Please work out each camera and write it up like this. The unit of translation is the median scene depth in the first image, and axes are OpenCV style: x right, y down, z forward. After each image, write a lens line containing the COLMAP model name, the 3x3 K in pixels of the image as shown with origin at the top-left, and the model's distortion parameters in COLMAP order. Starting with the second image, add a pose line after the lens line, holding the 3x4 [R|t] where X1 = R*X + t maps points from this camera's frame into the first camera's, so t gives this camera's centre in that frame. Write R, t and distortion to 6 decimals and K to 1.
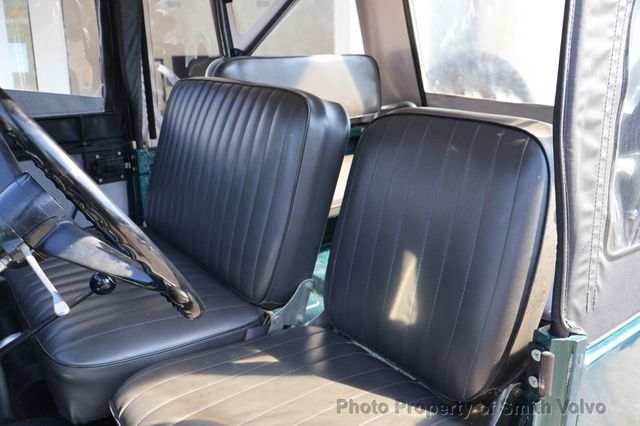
lens RADIAL K [[541.3, 0, 327.2], [0, 541.3, 212.9], [0, 0, 1]] dist [0.003492, 0.002257]
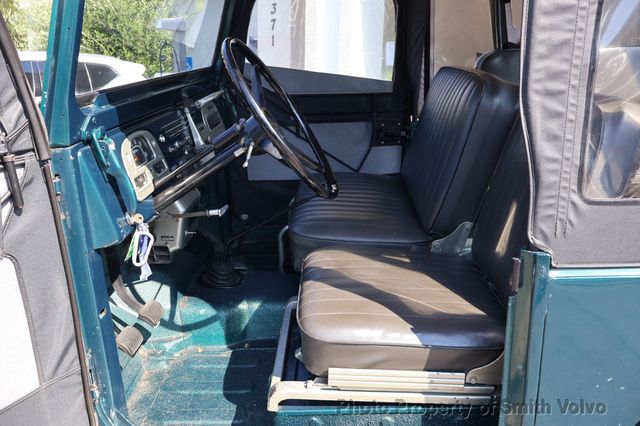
lens RADIAL K [[541.3, 0, 327.2], [0, 541.3, 212.9], [0, 0, 1]] dist [0.003492, 0.002257]
pose [[0.780781, 0.167671, -0.601887, 0.828076], [-0.163062, 0.984618, 0.062762, 0.131555], [0.603151, 0.049142, 0.796111, -0.395880]]
